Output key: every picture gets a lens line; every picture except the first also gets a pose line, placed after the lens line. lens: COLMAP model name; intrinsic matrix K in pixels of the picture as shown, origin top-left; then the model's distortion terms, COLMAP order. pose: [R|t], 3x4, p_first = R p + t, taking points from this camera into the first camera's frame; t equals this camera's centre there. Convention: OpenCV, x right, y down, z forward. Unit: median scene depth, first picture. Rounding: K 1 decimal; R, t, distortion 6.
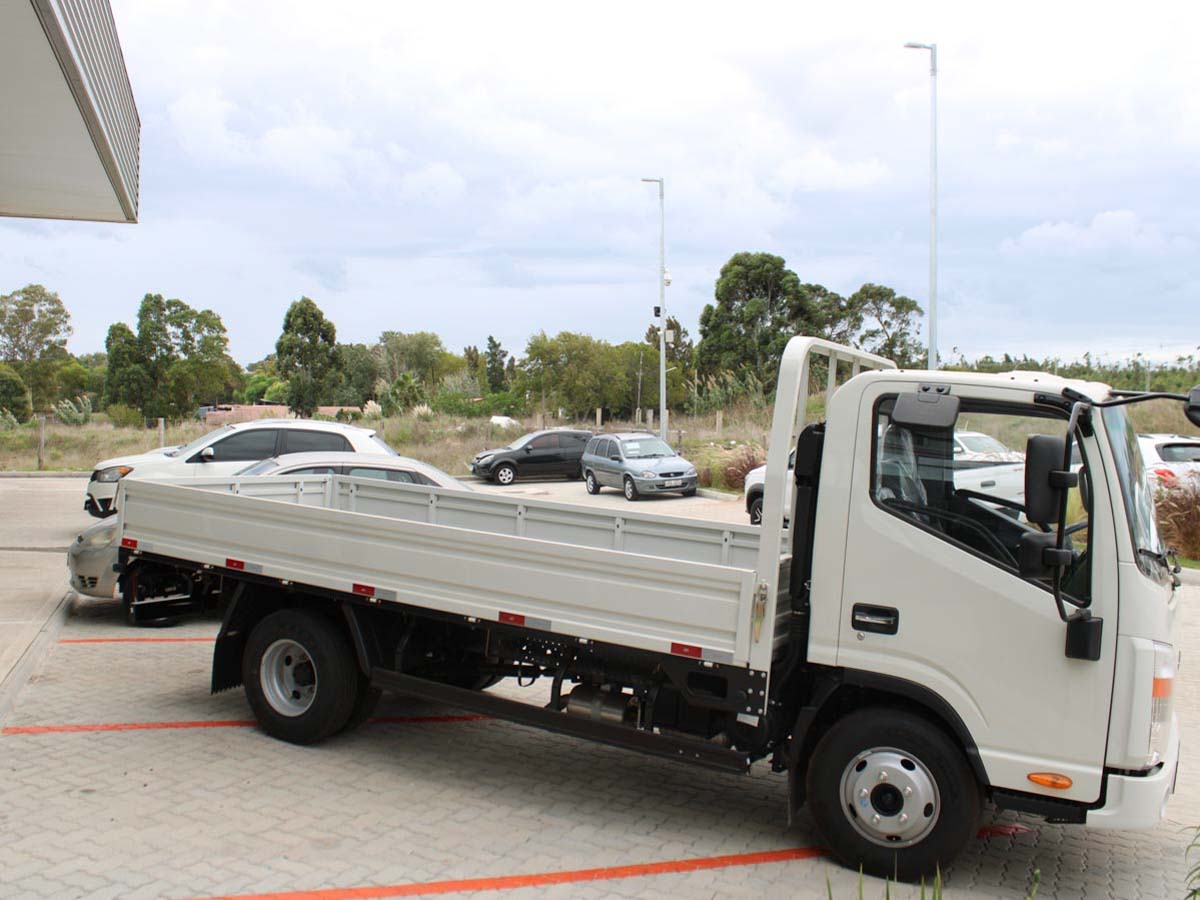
lens RADIAL K [[1120.8, 0, 600.0], [0, 1120.8, 450.0], [0, 0, 1]] dist [-0.171015, 0.149265]
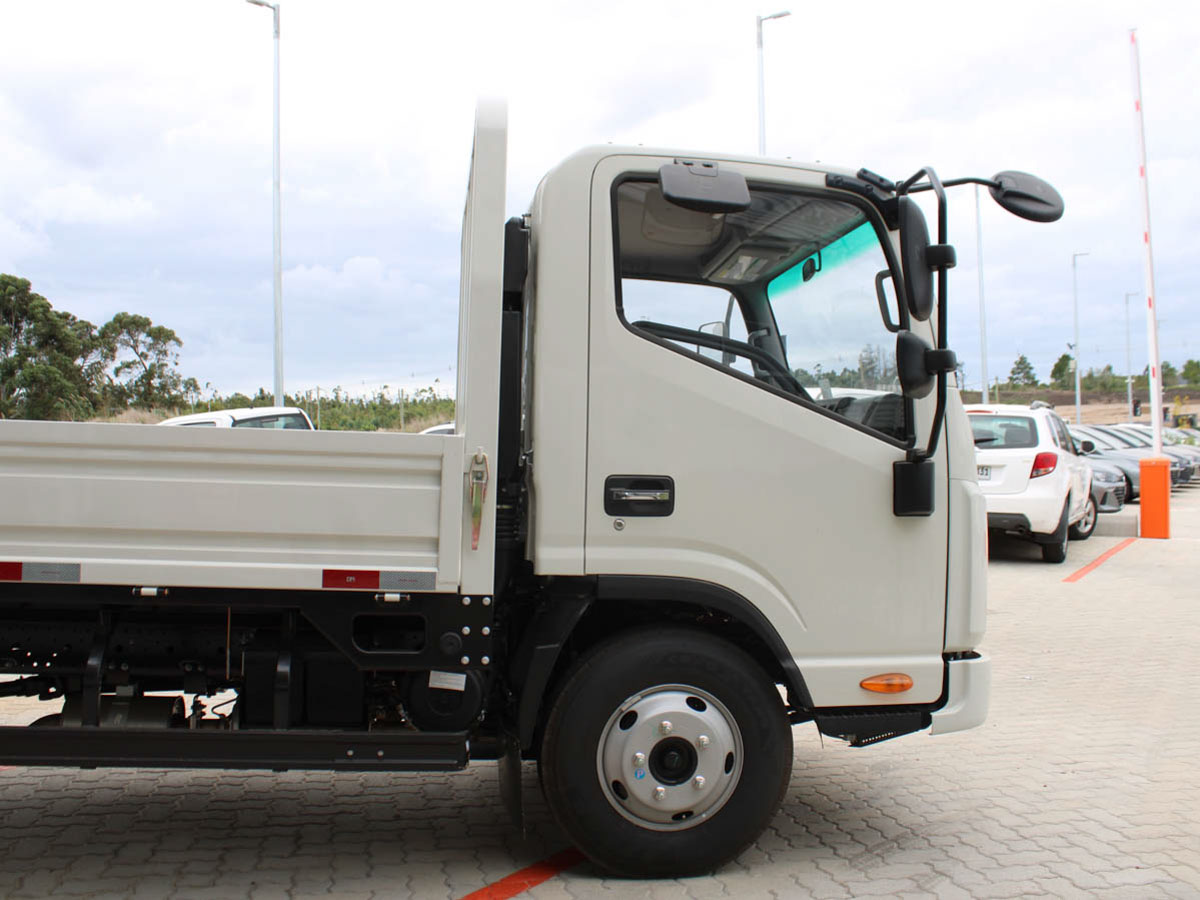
lens RADIAL K [[1120.8, 0, 600.0], [0, 1120.8, 450.0], [0, 0, 1]] dist [-0.171015, 0.149265]
pose [[0.791938, -0.031643, 0.609781, -0.176974], [0.052486, 0.998488, -0.016351, 0.127381], [-0.608342, 0.044954, 0.792401, 0.445015]]
